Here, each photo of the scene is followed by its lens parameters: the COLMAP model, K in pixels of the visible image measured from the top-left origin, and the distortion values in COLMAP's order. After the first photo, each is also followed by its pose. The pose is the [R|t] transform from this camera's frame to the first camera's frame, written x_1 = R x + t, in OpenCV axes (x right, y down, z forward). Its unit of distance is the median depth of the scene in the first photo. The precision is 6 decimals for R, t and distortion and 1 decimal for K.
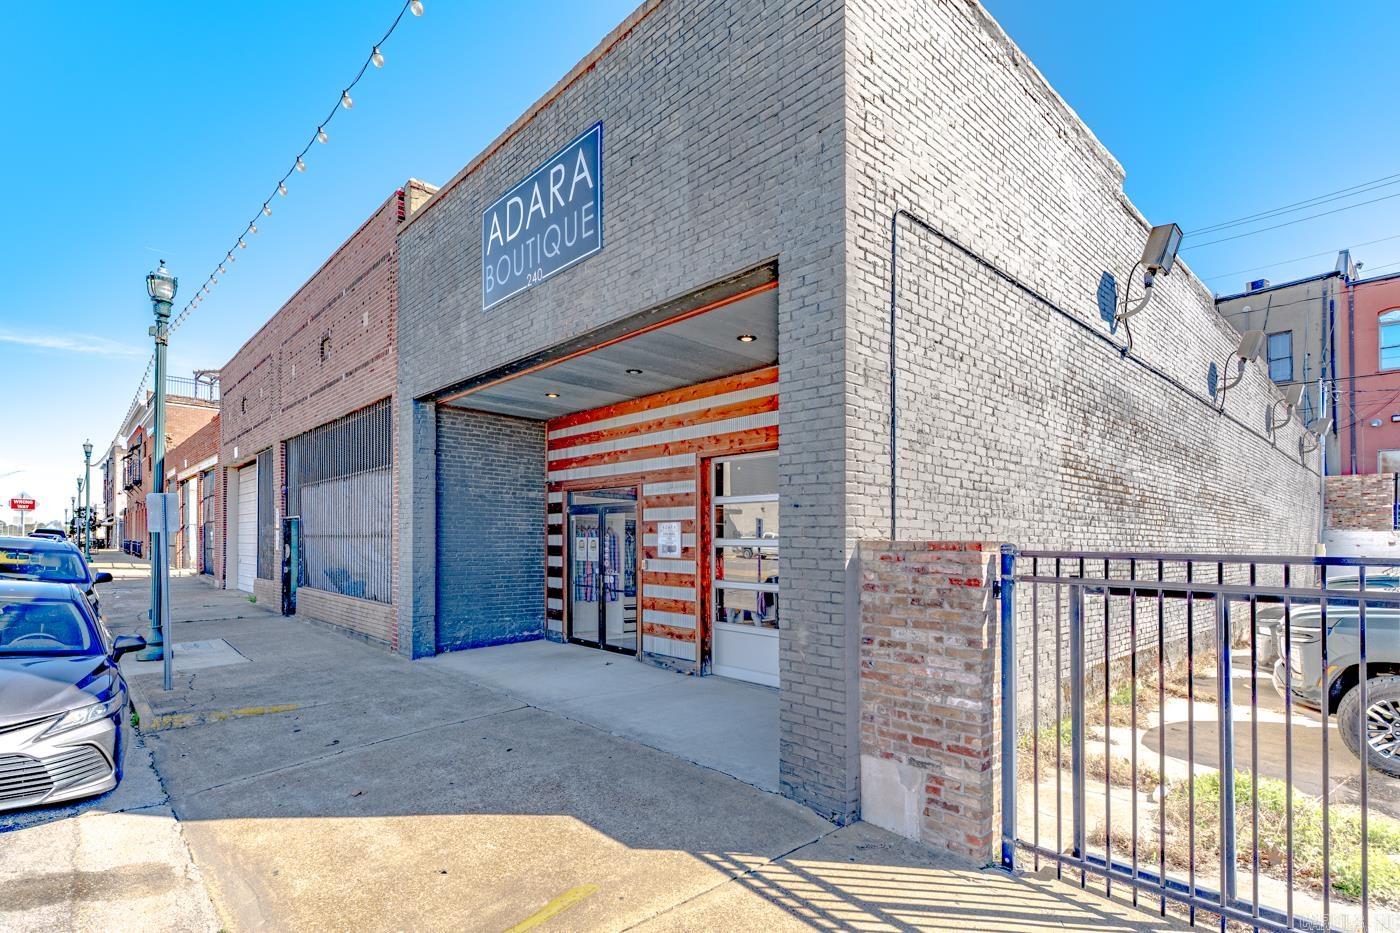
lens RADIAL K [[687.7, 0, 704.3], [0, 687.7, 525.7], [0, 0, 1]] dist [0.001173, 0.000693]
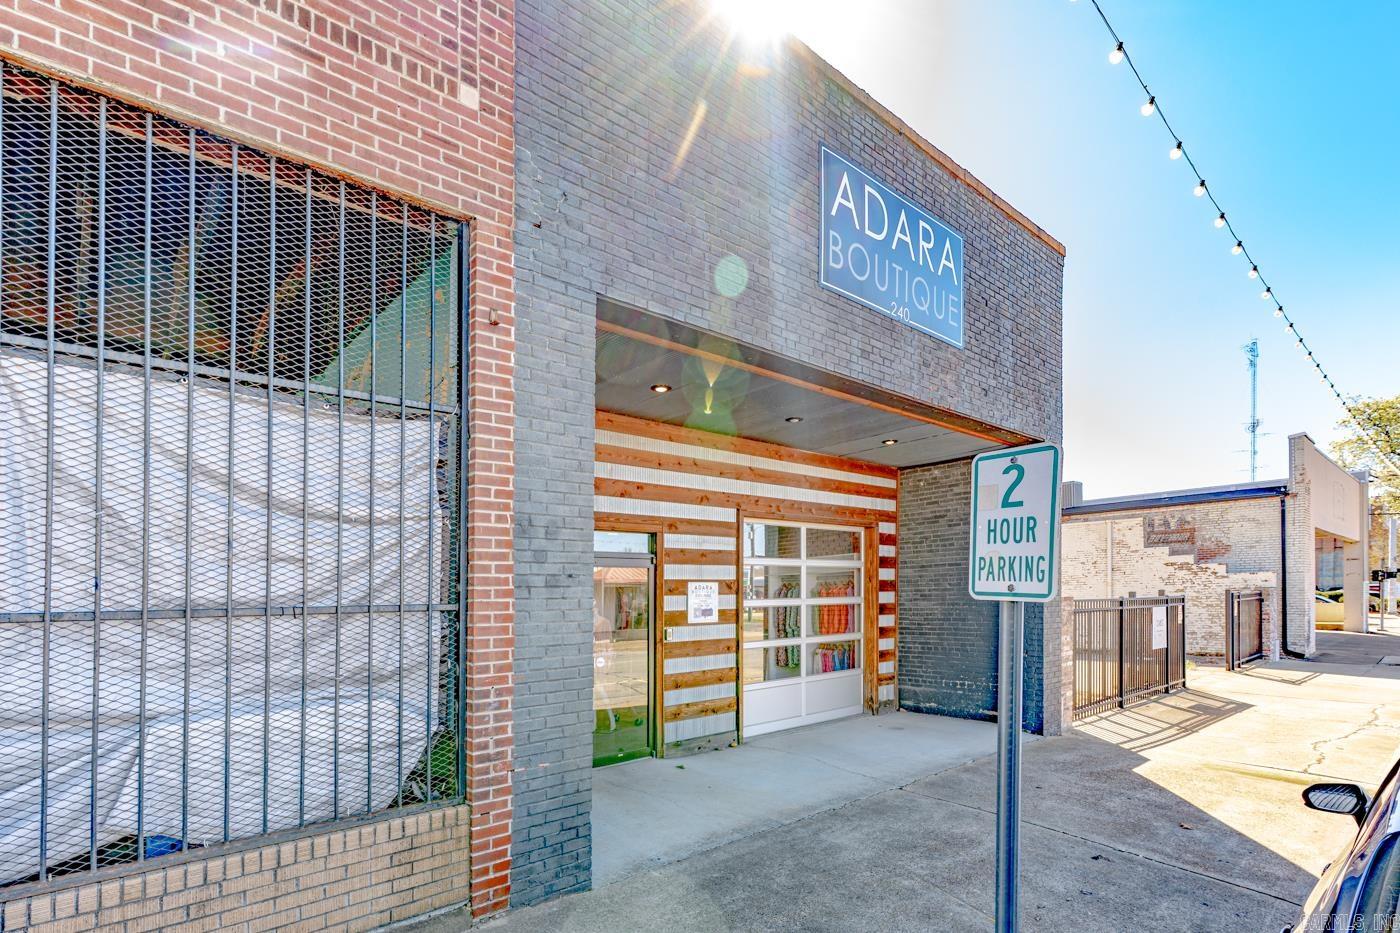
lens RADIAL K [[703.0, 0, 696.8], [0, 703.0, 546.4], [0, 0, 1]] dist [-0.001082, -0.000031]
pose [[0.028024, 0.062691, 0.997640, -0.944484], [-0.006795, 0.998020, -0.062524, 0.006017], [-0.999584, -0.005026, 0.028394, 0.985038]]
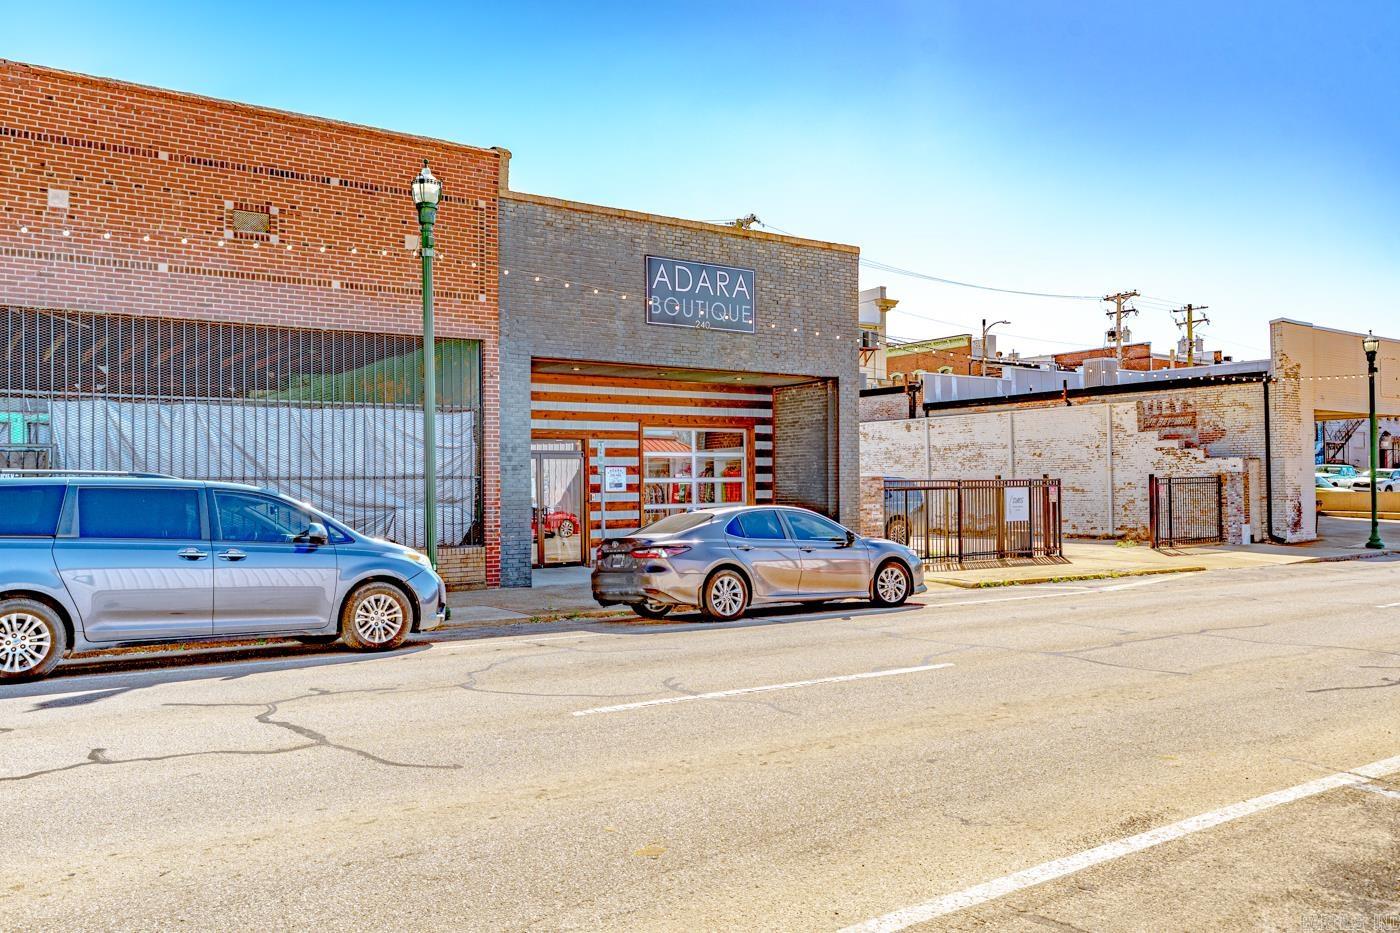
lens RADIAL K [[1086.6, 0, 700.0], [0, 1086.6, 466.5], [0, 0, 1]] dist [0.006137, 0.001767]
pose [[0.123935, 0.008084, 0.992257, -2.335933], [-0.010871, 0.999918, -0.006789, 0.007530], [-0.992231, -0.009945, 0.124012, 0.533989]]
